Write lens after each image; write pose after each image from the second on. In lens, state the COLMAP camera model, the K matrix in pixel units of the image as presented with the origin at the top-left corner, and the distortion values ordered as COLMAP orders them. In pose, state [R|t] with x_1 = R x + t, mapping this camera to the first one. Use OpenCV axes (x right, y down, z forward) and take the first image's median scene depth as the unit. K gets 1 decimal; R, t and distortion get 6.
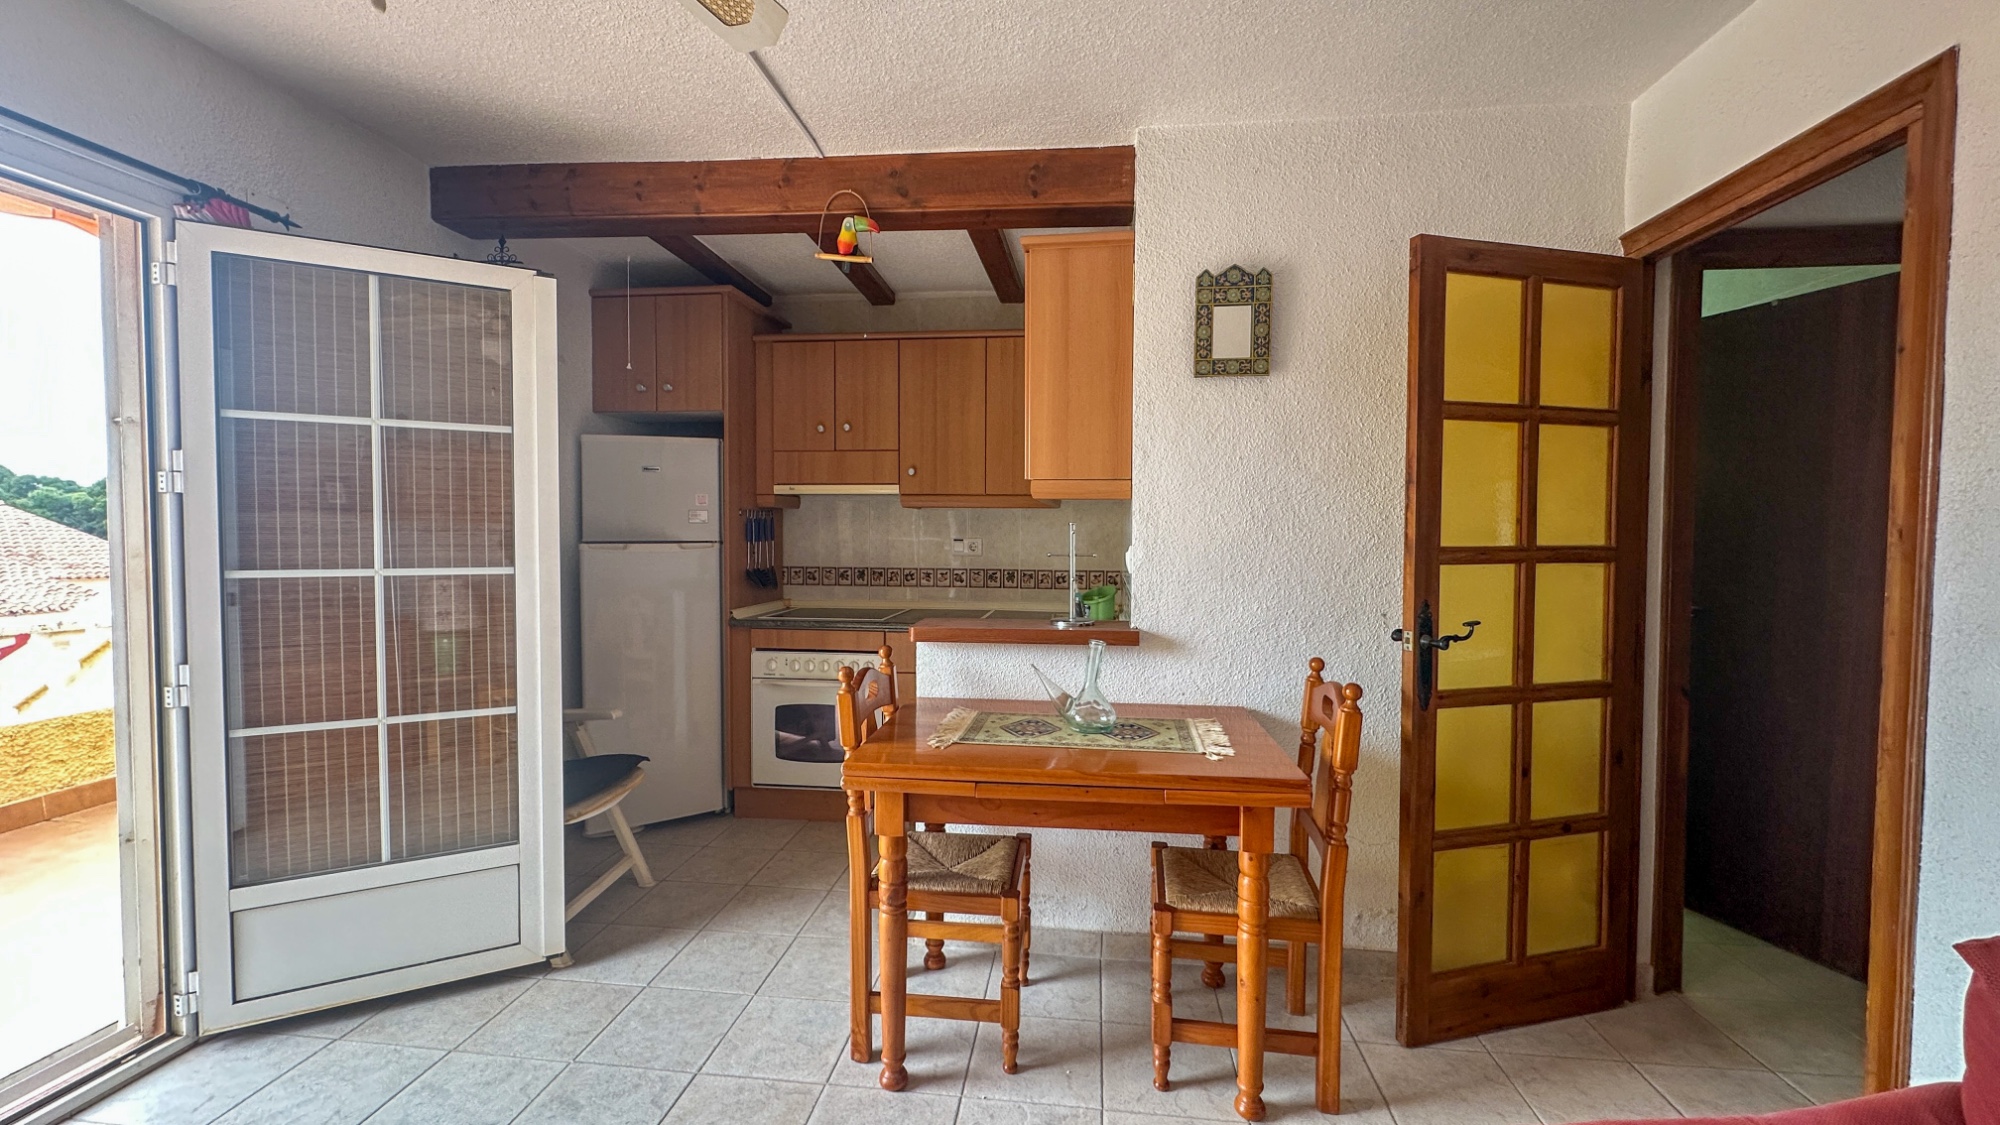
lens RADIAL K [[794.1, 0, 1002.7], [0, 794.1, 558.6], [0, 0, 1]] dist [-0.001335, 0.000479]
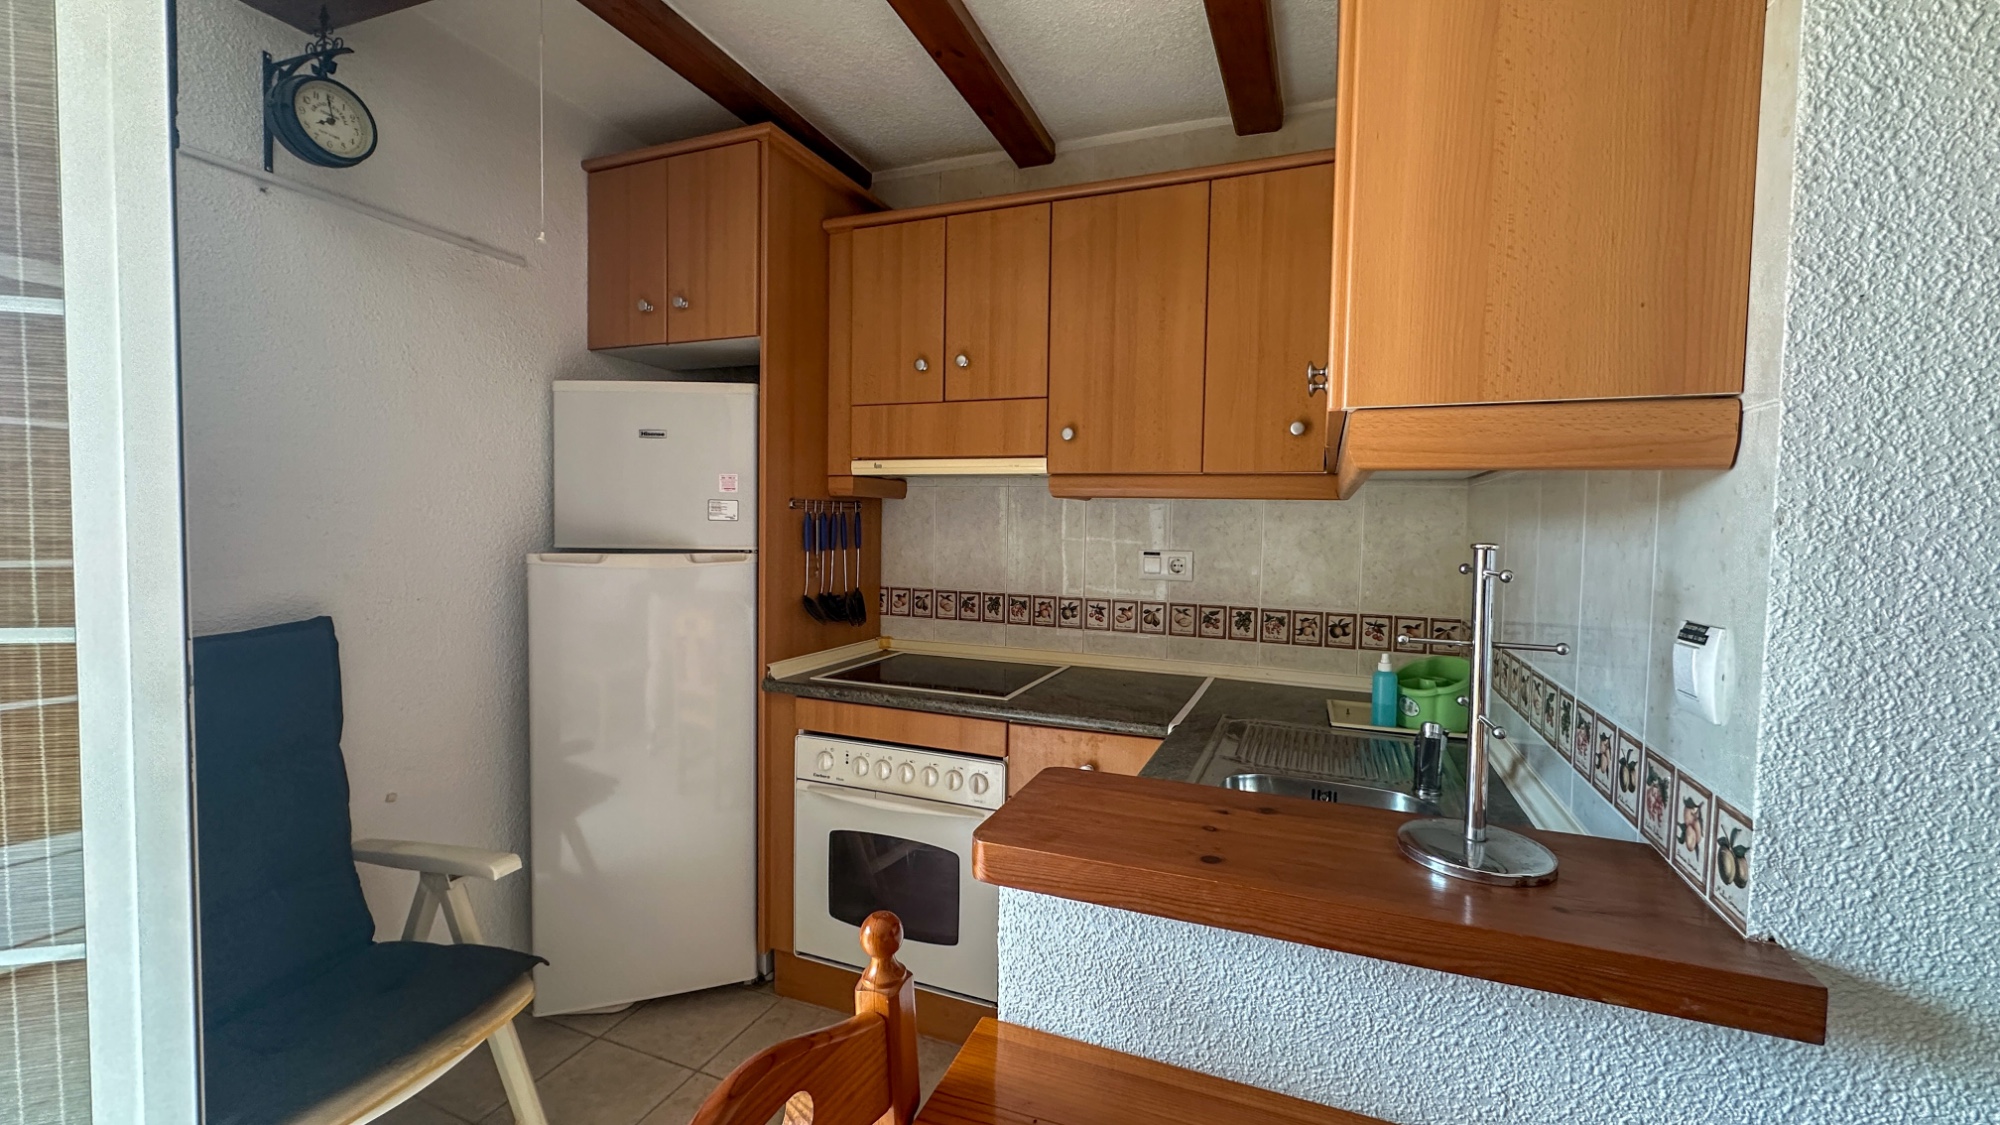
lens RADIAL K [[794.1, 0, 1006.0], [0, 794.1, 559.1], [0, 0, 1]] dist [-0.001335, 0.000479]
pose [[0.965870, 0.024399, -0.257874, -0.009233], [-0.021617, 0.999674, 0.013618, -0.026933], [0.258122, -0.007579, 0.966083, 0.439045]]
